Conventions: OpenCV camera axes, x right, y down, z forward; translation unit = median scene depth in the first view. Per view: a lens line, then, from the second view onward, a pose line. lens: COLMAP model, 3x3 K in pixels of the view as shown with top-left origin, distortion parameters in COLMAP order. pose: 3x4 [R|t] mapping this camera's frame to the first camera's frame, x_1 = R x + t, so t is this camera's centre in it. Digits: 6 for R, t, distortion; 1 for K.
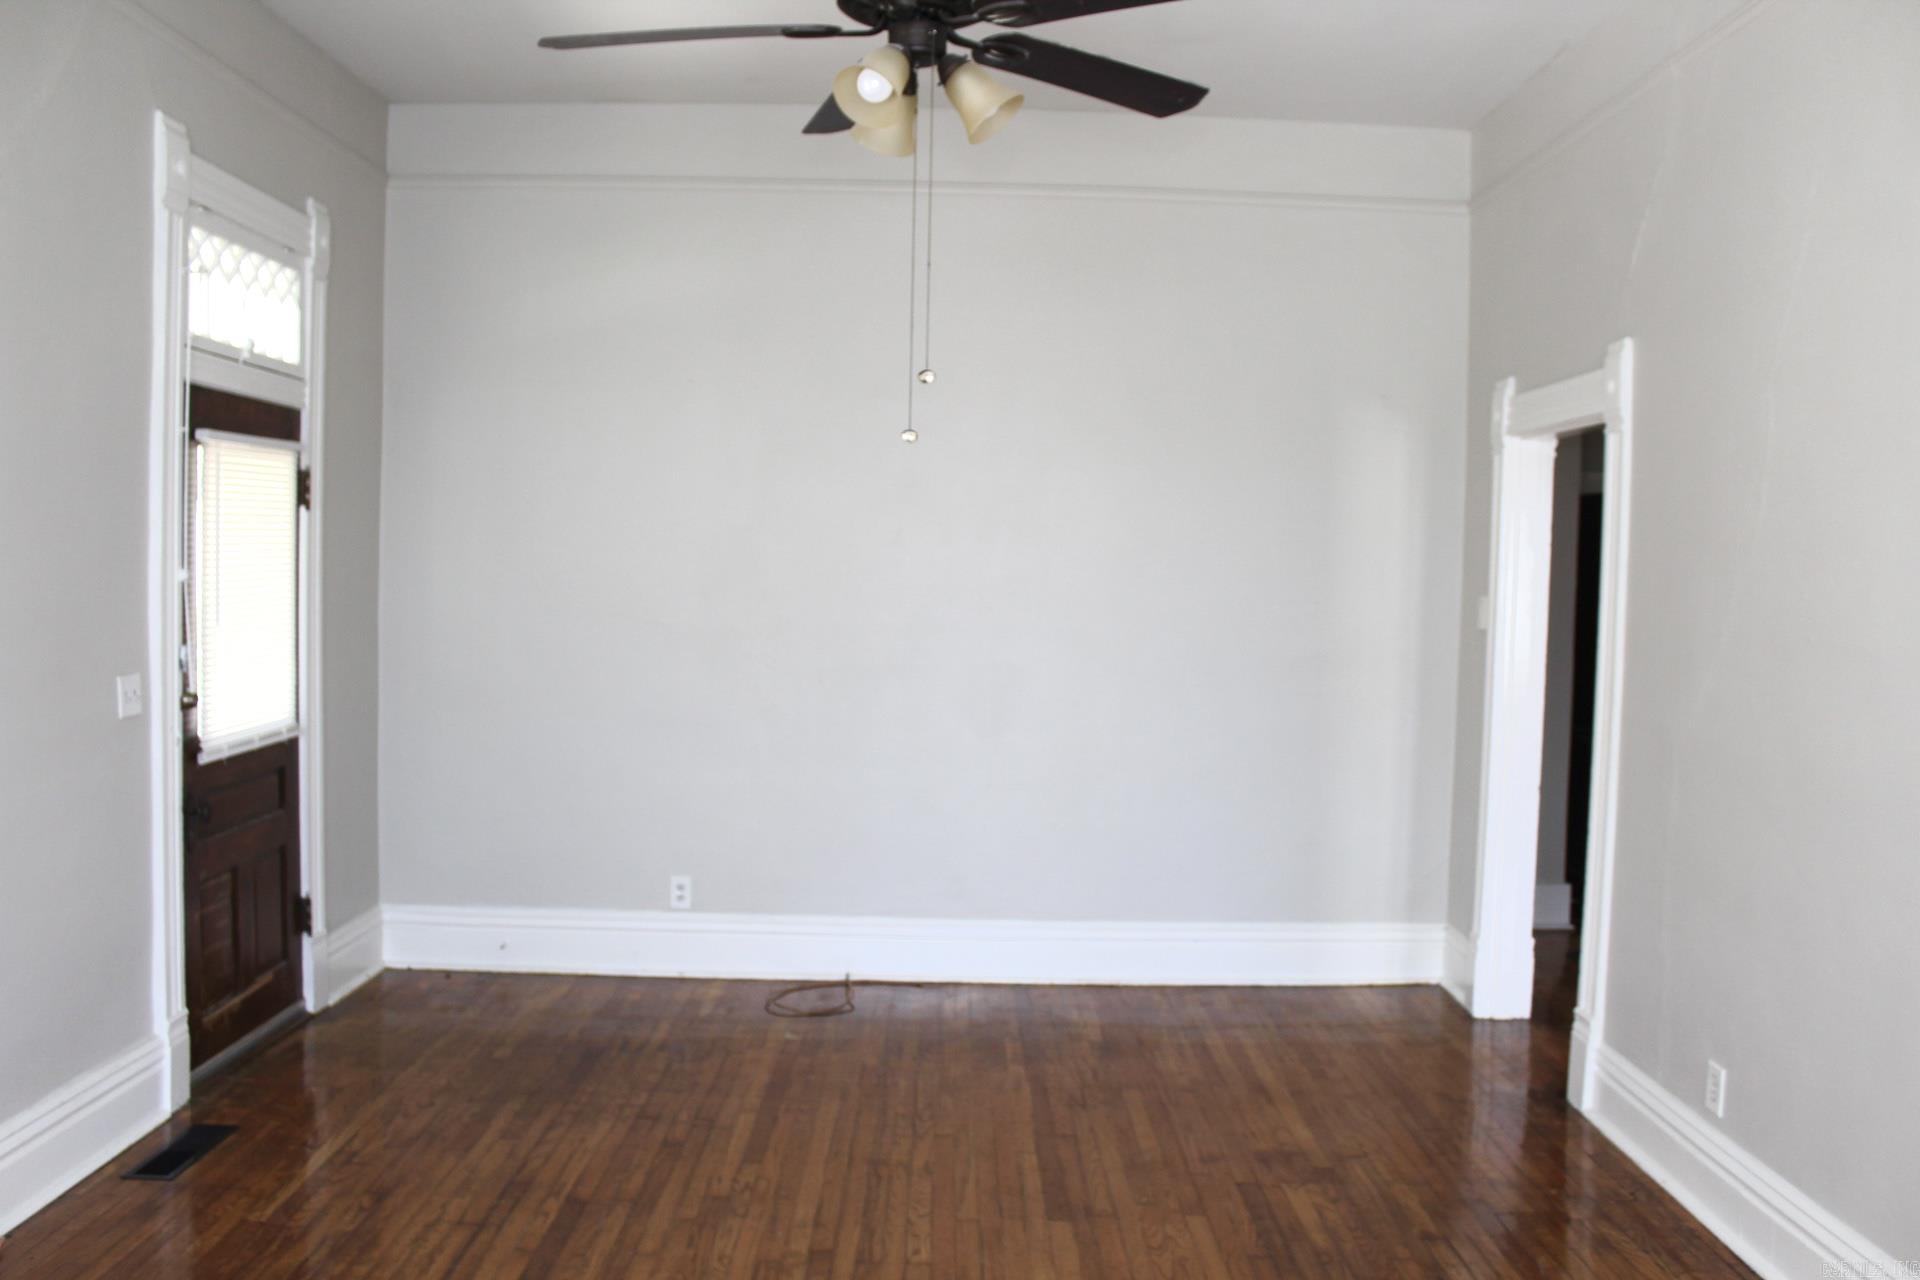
lens RADIAL K [[1581.9, 0, 959.3], [0, 1581.9, 654.2], [0, 0, 1]] dist [-0.169036, 0.152046]
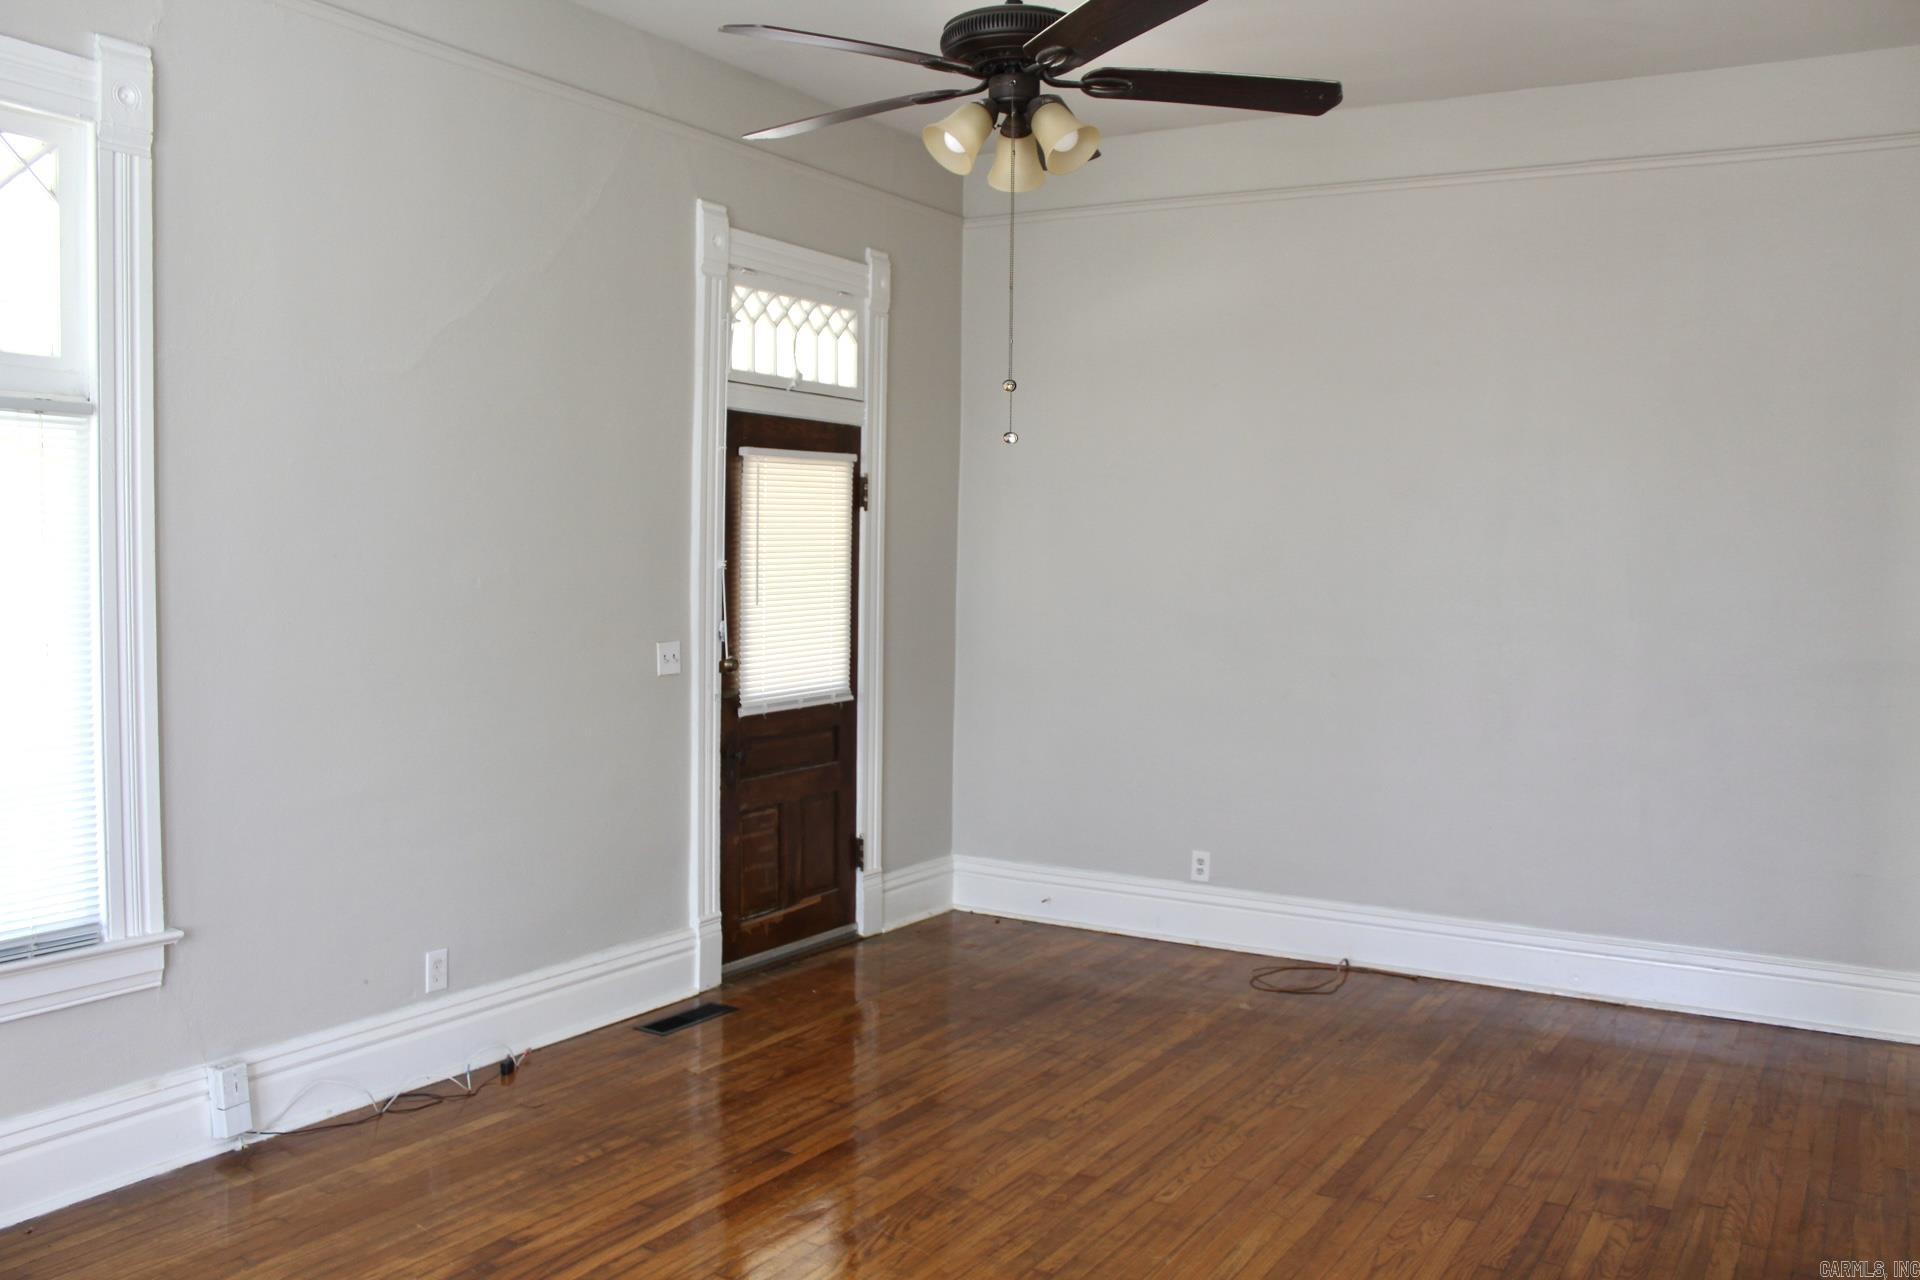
lens RADIAL K [[1581.9, 0, 959.3], [0, 1581.9, 654.2], [0, 0, 1]] dist [-0.169036, 0.152046]
pose [[0.850700, 0.028060, -0.524902, 0.310256], [-0.028751, 0.999563, 0.006839, 0.007085], [0.524864, 0.009274, 0.851136, 0.005003]]
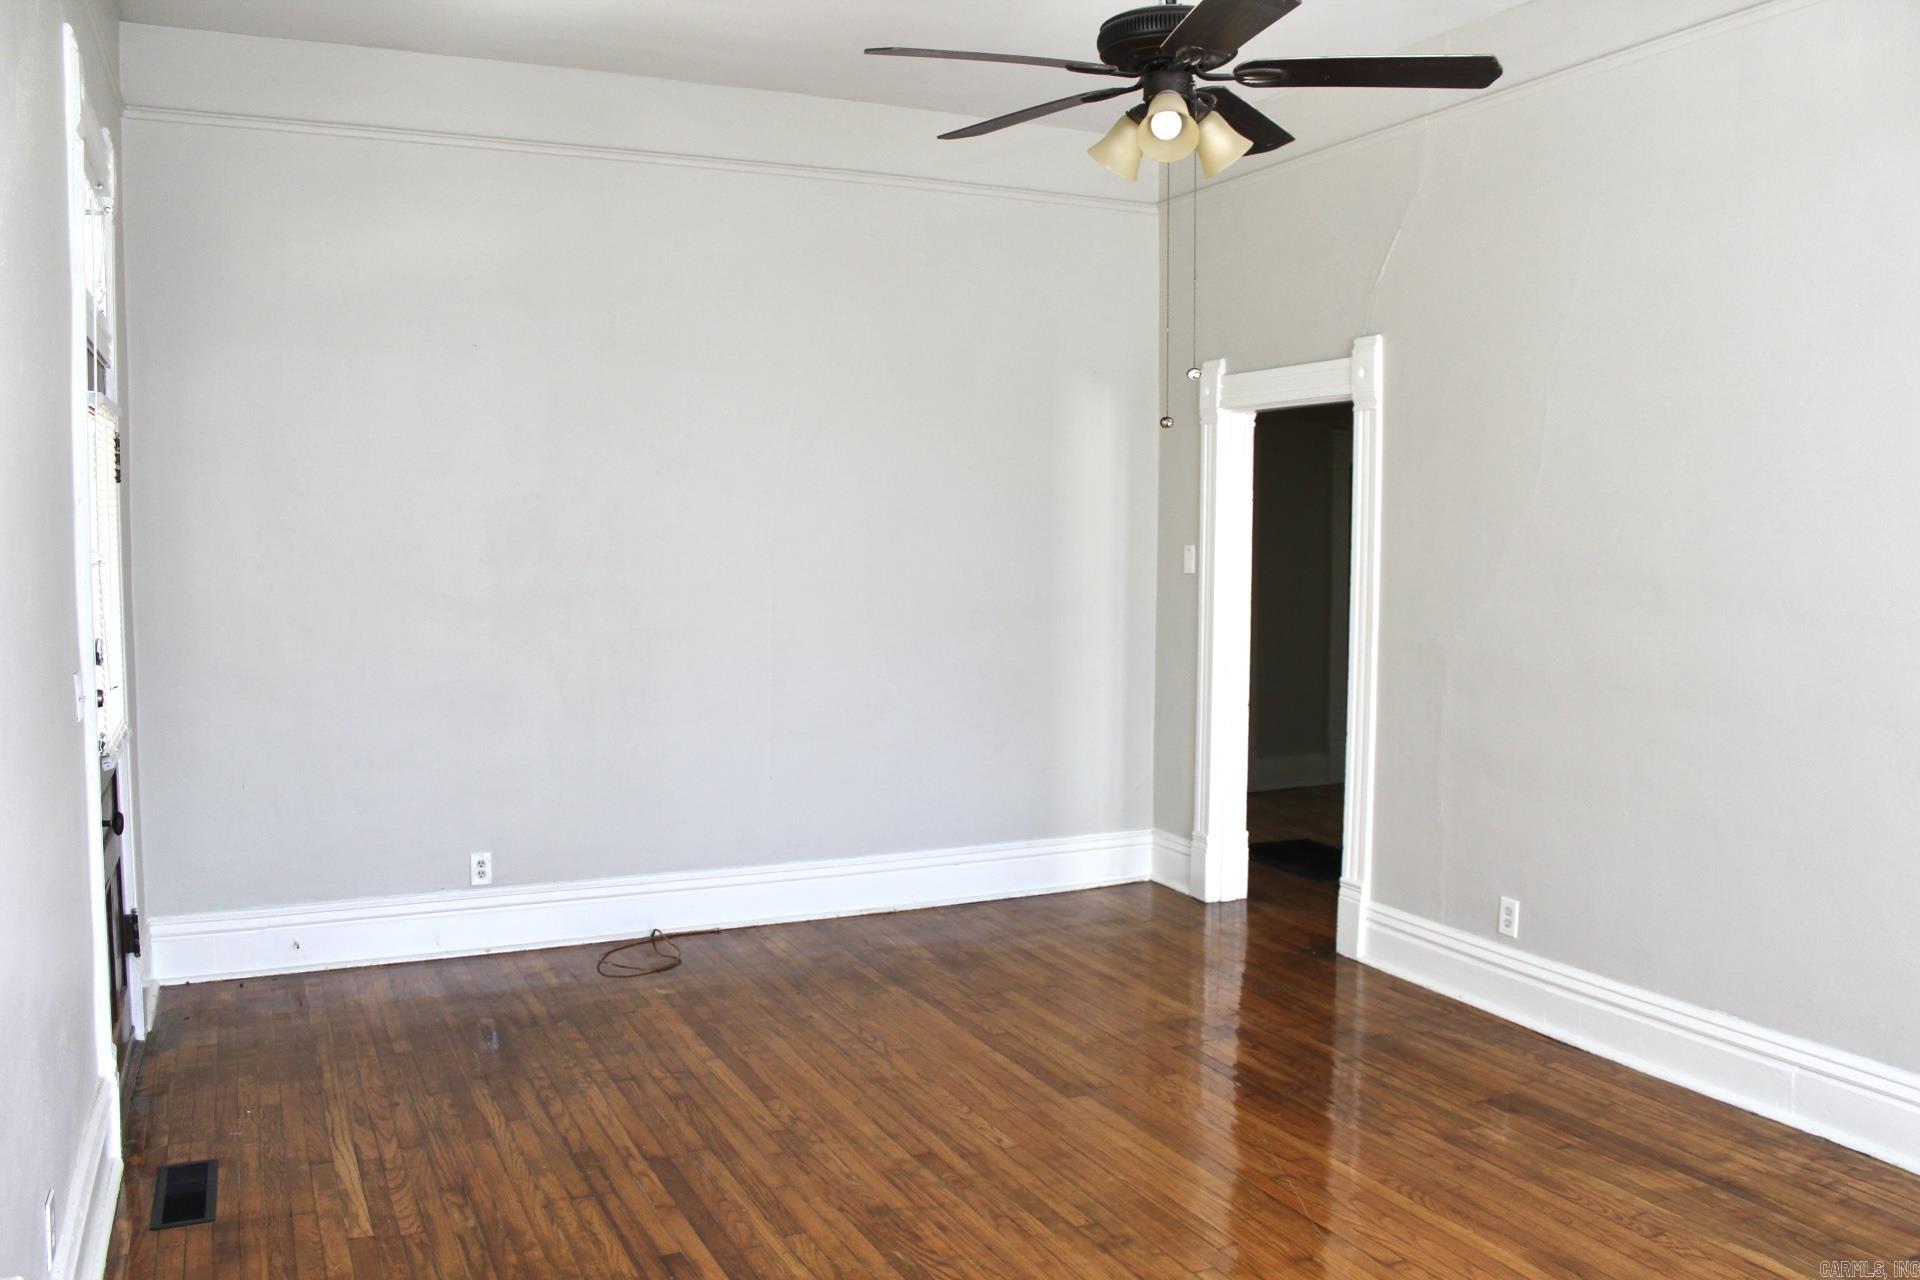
lens RADIAL K [[1581.9, 0, 959.3], [0, 1581.9, 654.2], [0, 0, 1]] dist [-0.169036, 0.152046]
pose [[0.910265, -0.053905, 0.410503, -0.386163], [0.041802, 0.998387, 0.038408, -0.009559], [-0.411911, -0.017801, 0.911050, -0.013638]]
